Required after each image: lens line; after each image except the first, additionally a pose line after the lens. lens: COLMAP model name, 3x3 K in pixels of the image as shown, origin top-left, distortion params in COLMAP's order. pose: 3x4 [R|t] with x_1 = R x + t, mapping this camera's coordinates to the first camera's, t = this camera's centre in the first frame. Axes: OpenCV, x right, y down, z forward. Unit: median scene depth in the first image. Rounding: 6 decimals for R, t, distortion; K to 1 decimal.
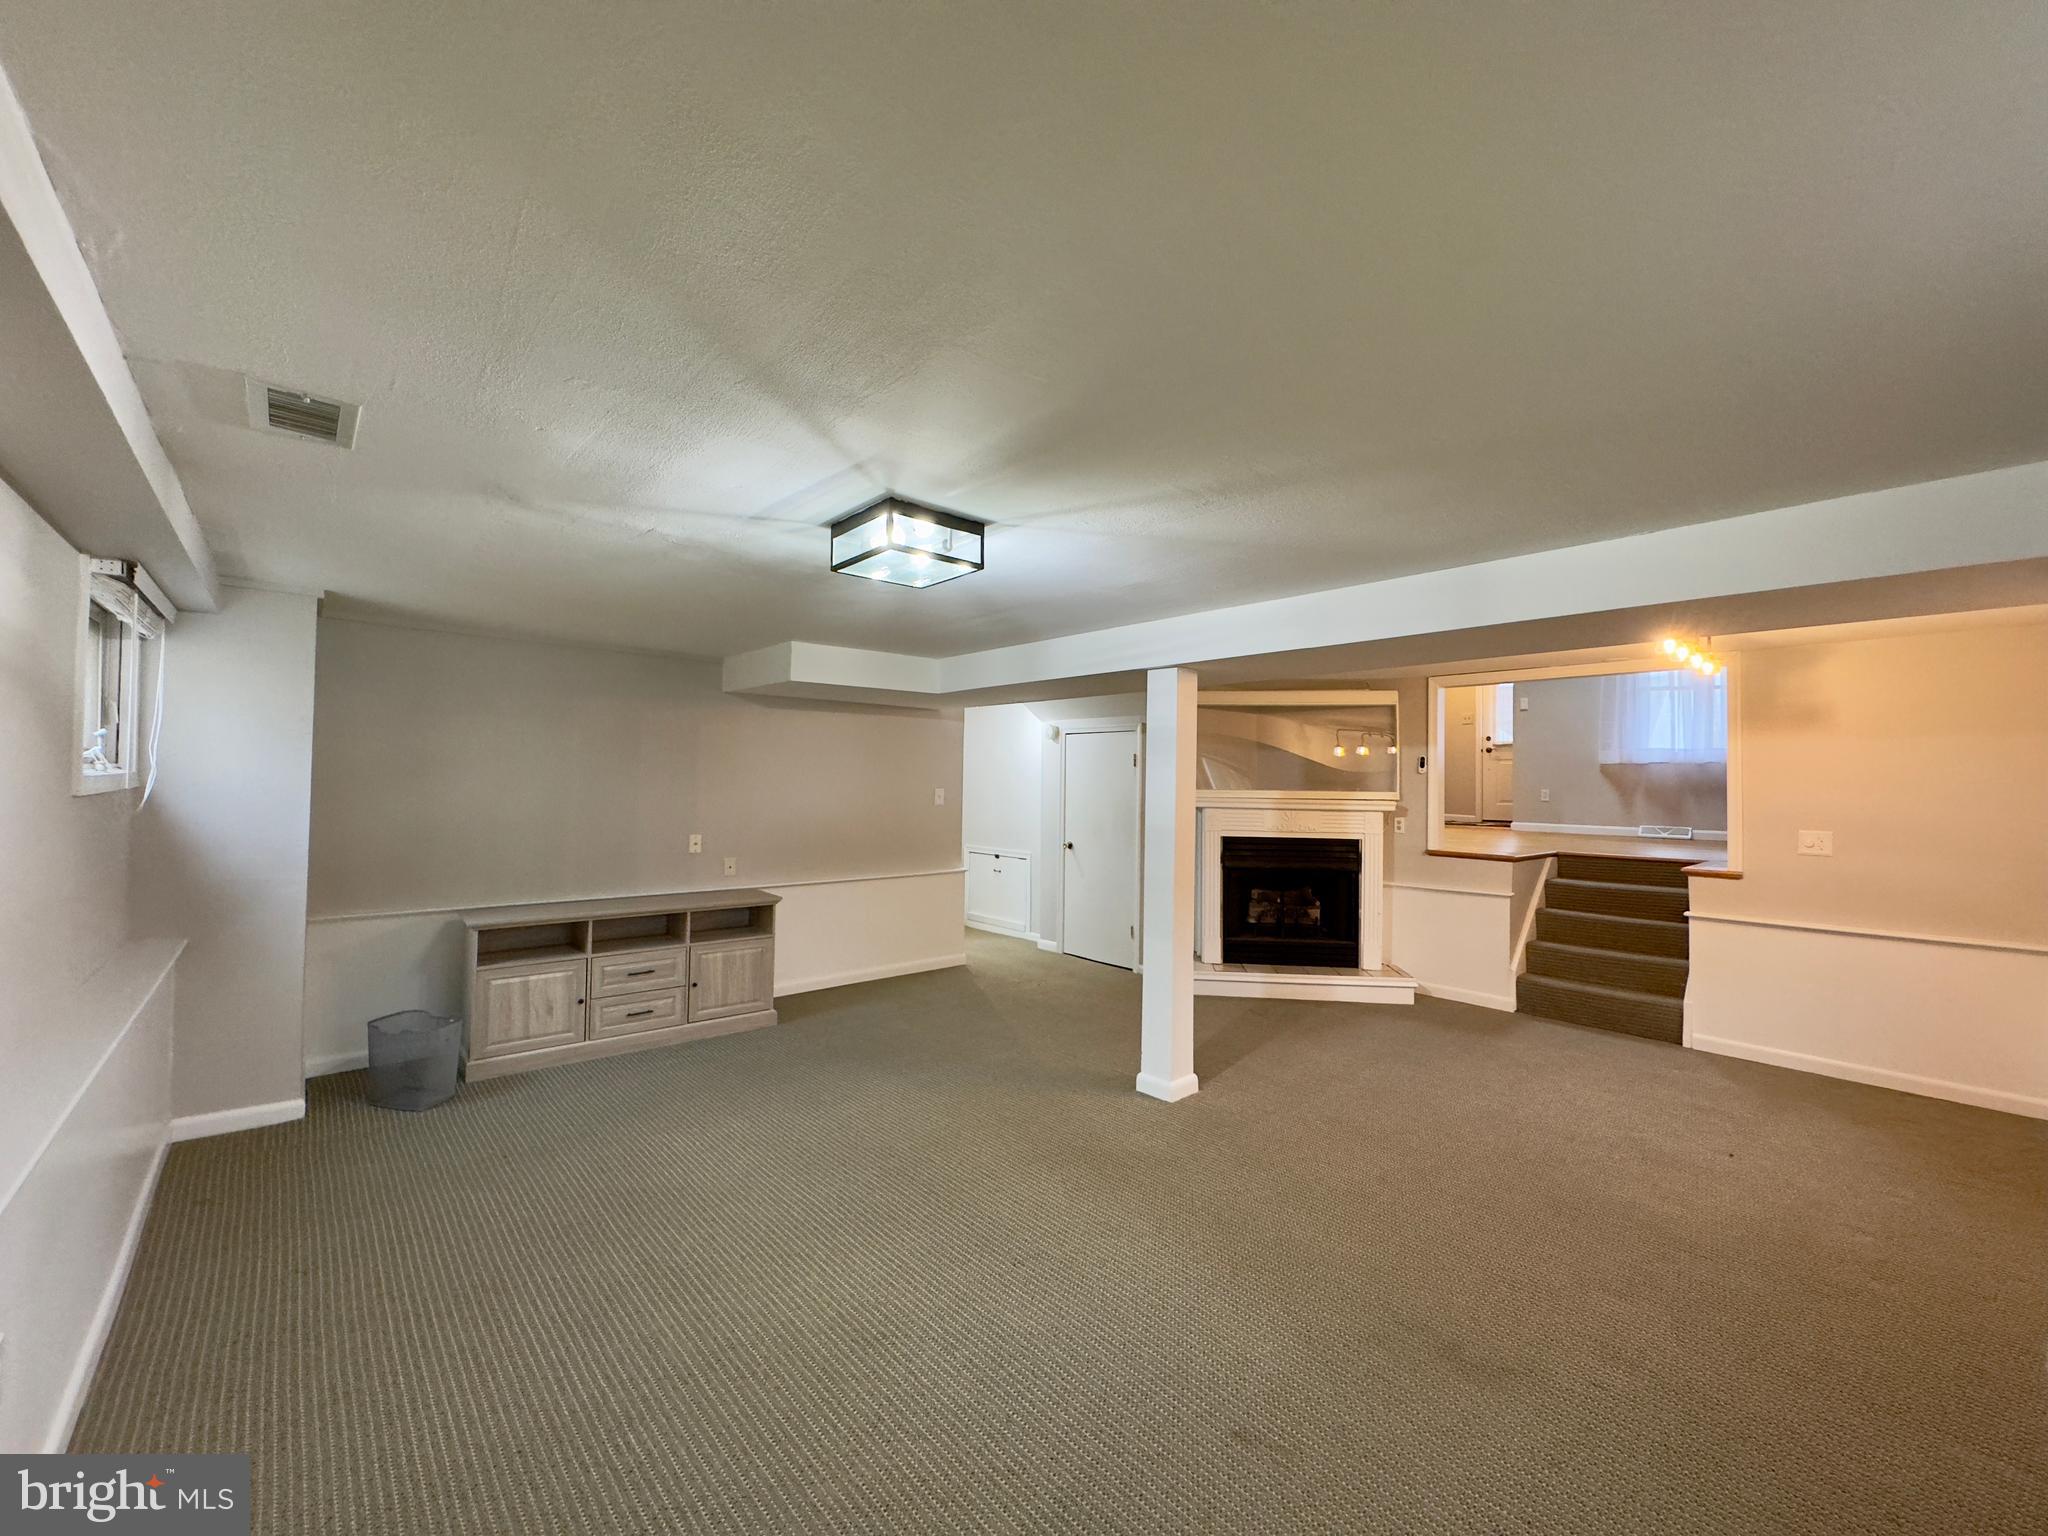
lens RADIAL K [[824.6, 0, 1024.0], [0, 824.6, 768.0], [0, 0, 1]] dist [0.008713, 0.000028]
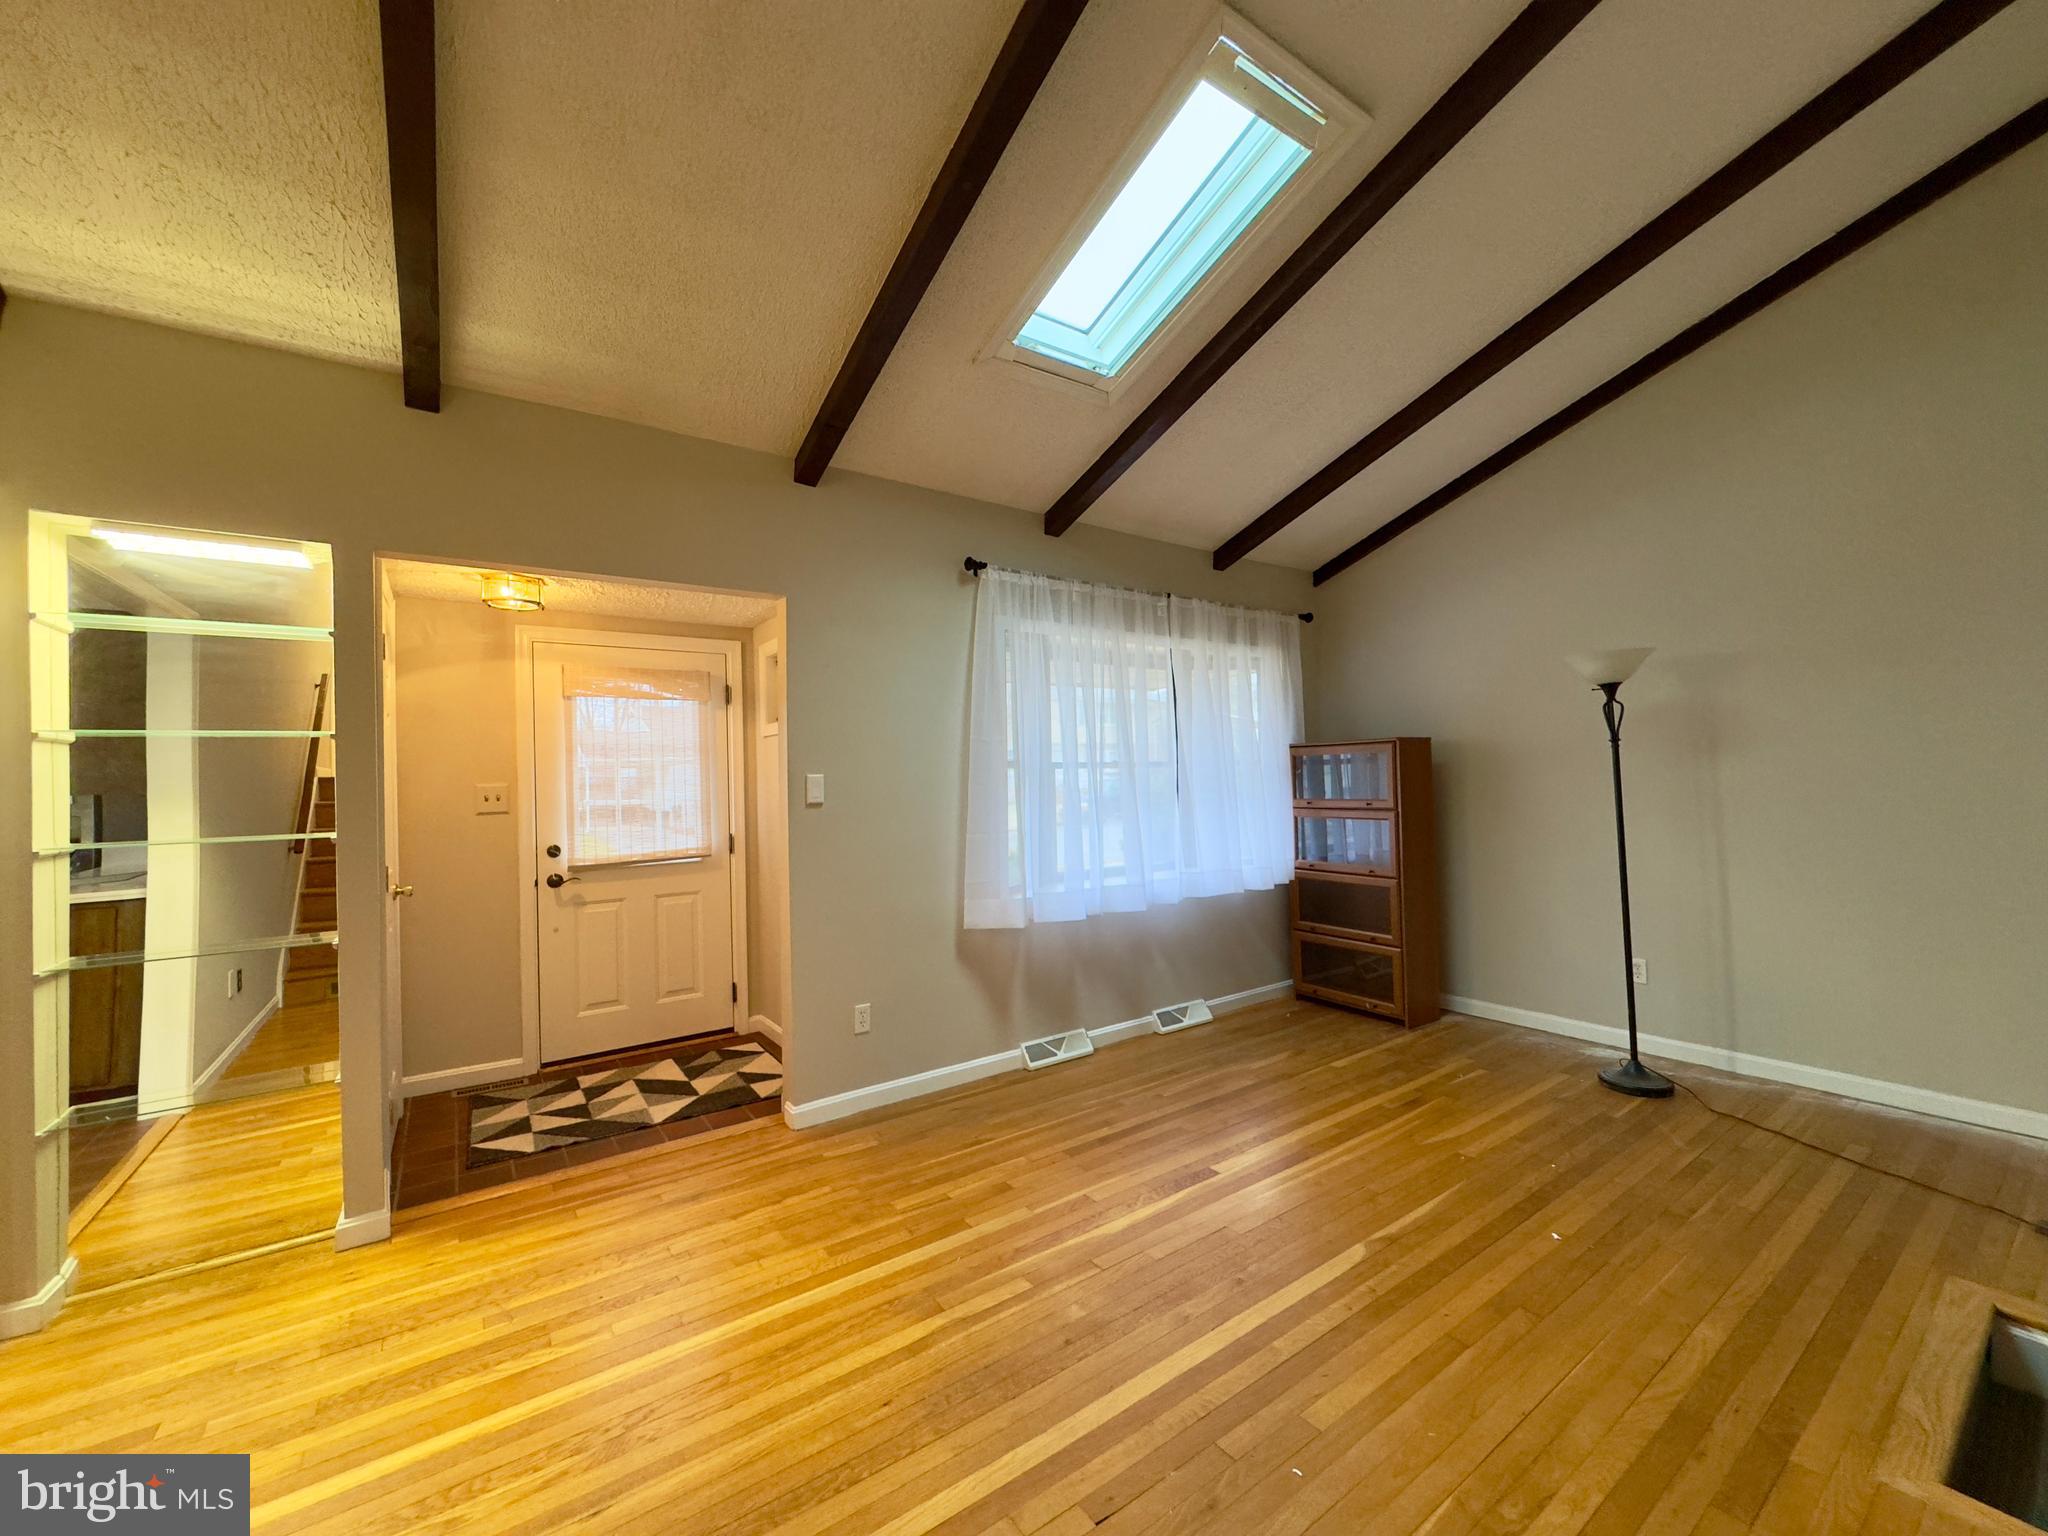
lens RADIAL K [[815.6, 0, 1024.0], [0, 815.6, 768.0], [0, 0, 1]] dist [-0.001304, 0.000378]
pose [[0.118645, 0.002395, 0.992934, 0.361975], [0.004118, 0.999987, -0.002904, -0.127942], [-0.992928, 0.004433, 0.118634, 1.288815]]
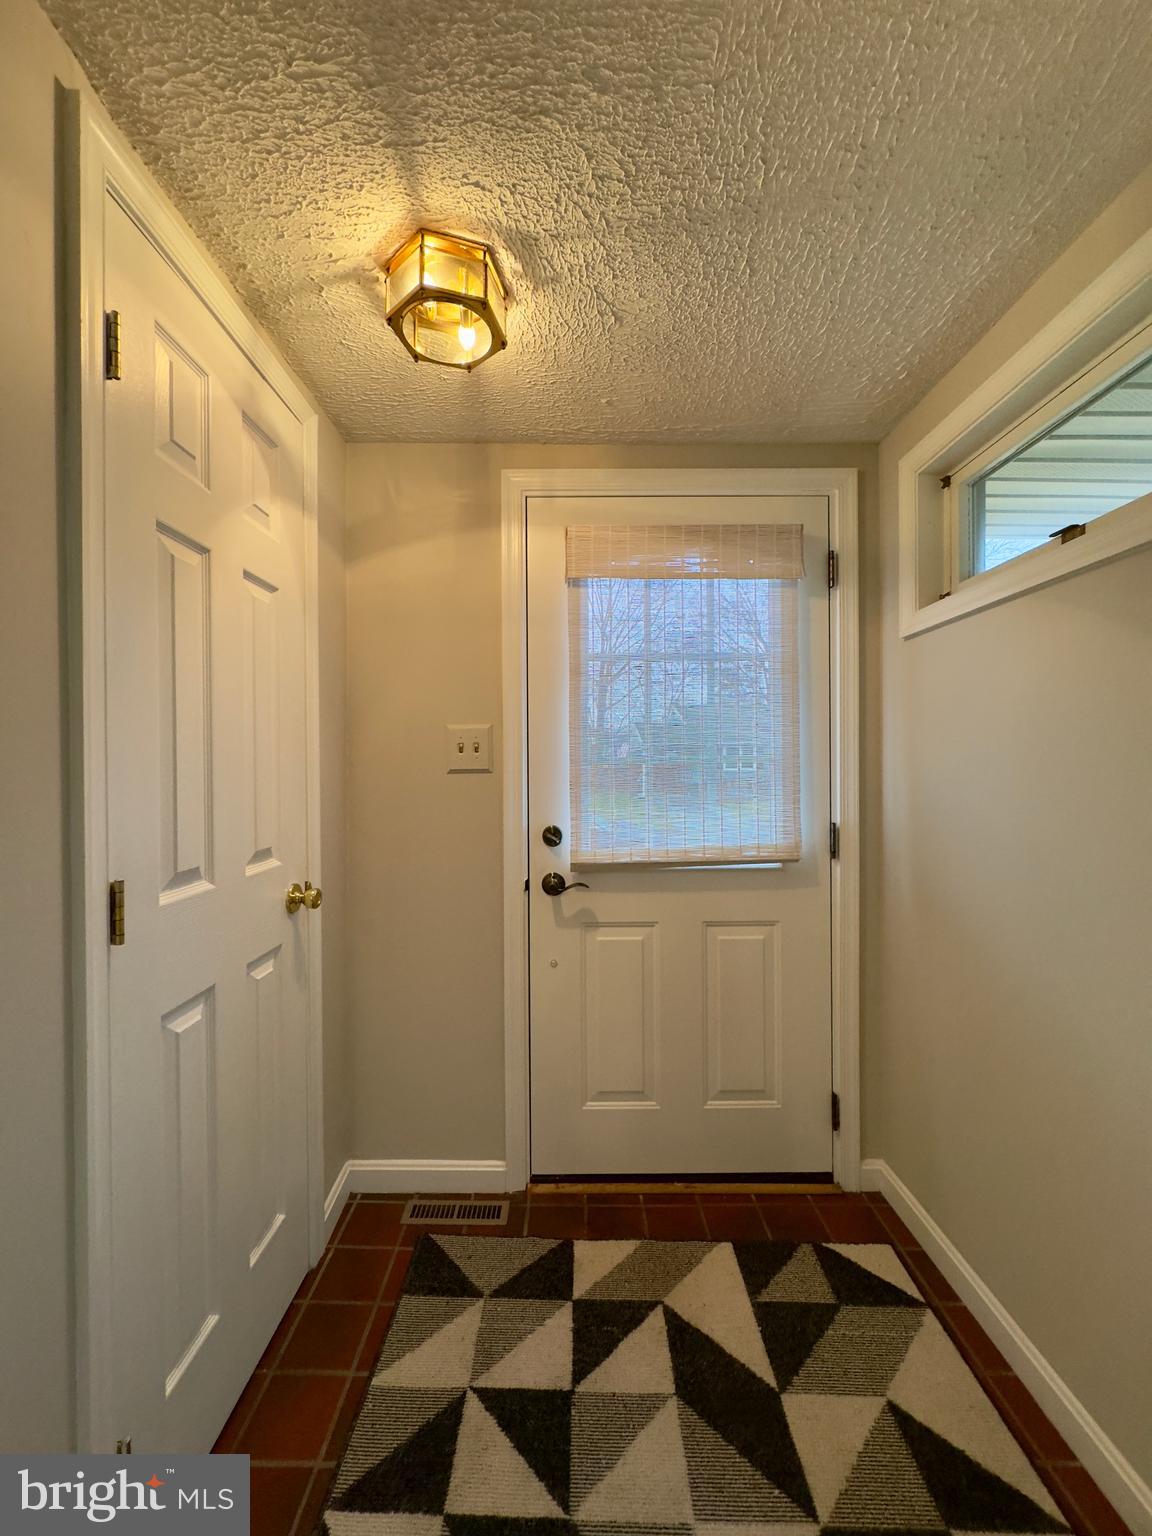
lens RADIAL K [[611.7, 0, 576.0], [0, 611.7, 768.0], [0, 0, 1]] dist [-0.001304, 0.000378]
pose [[0.664310, -0.015393, 0.747299, 0.762779], [-0.005199, 0.999669, 0.025213, -0.105166], [-0.747439, -0.020635, 0.664010, 1.541187]]
